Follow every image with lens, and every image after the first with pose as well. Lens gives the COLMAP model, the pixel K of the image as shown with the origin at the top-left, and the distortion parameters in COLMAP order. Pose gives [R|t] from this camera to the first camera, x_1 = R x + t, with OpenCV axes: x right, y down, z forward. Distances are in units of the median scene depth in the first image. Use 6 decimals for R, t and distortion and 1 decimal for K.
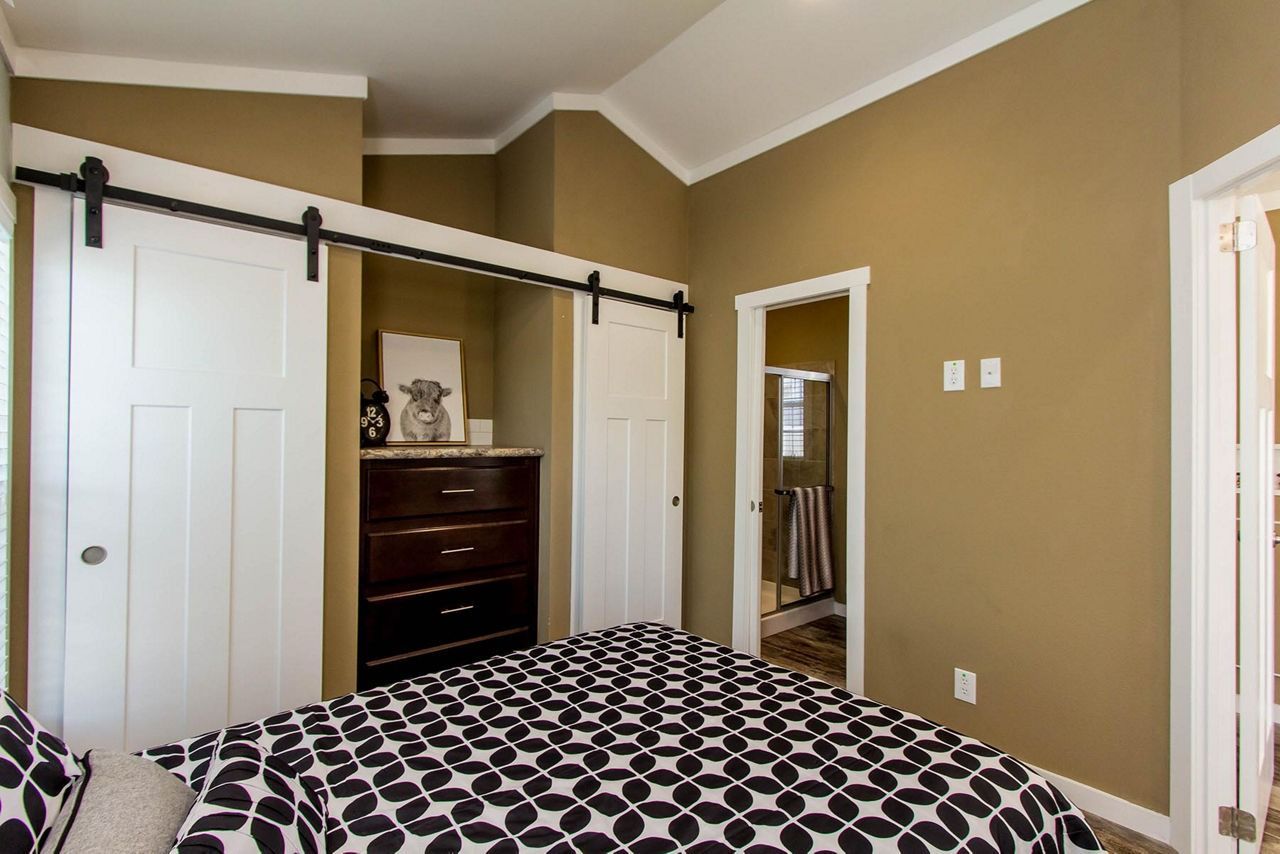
lens RADIAL K [[584.0, 0, 638.5], [0, 584.0, 432.3], [0, 0, 1]] dist [0.002076, 0.000706]
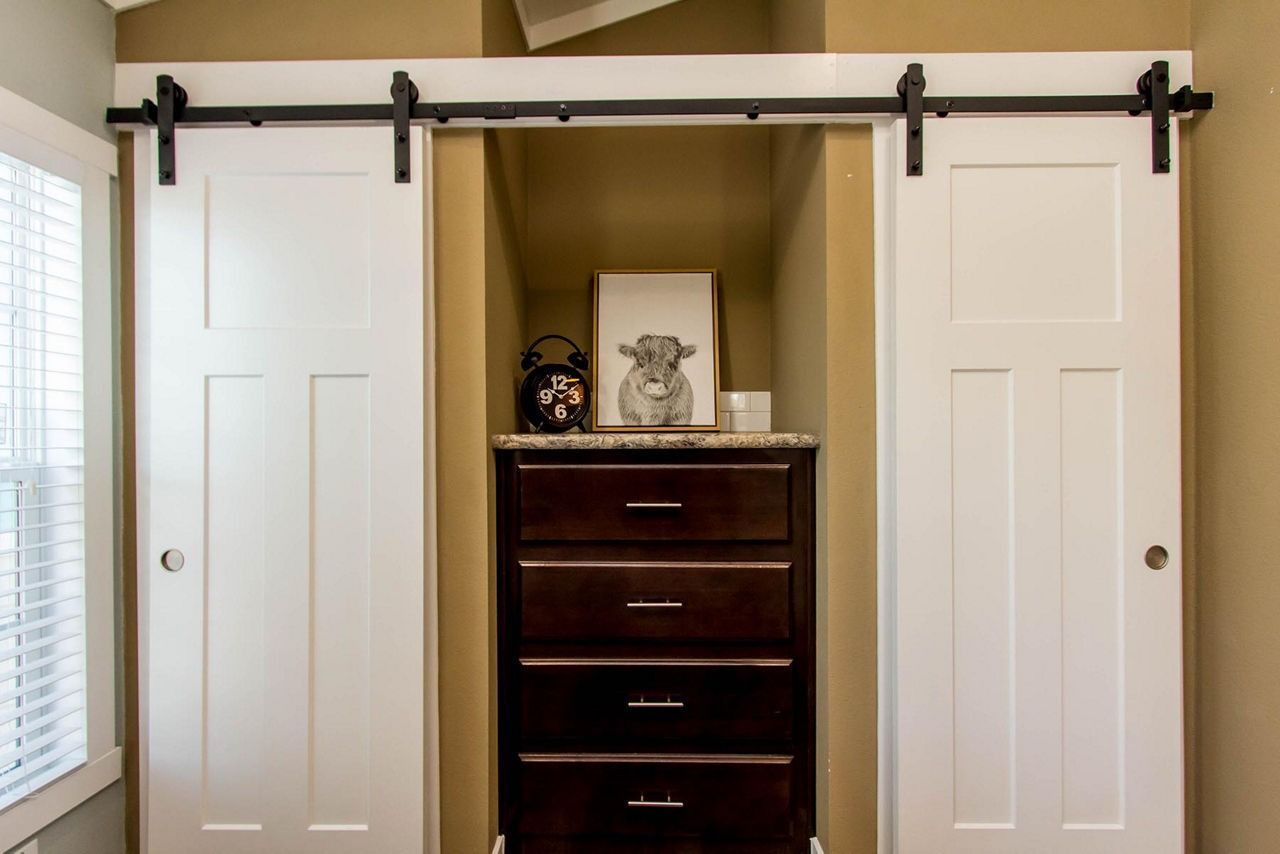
lens RADIAL K [[584.0, 0, 646.6], [0, 584.0, 425.6], [0, 0, 1]] dist [0.002076, 0.000706]
pose [[0.766882, -0.020752, -0.641453, 0.060867], [0.015236, 0.999784, -0.014129, 0.025400], [0.641607, 0.001062, 0.767032, 0.487830]]
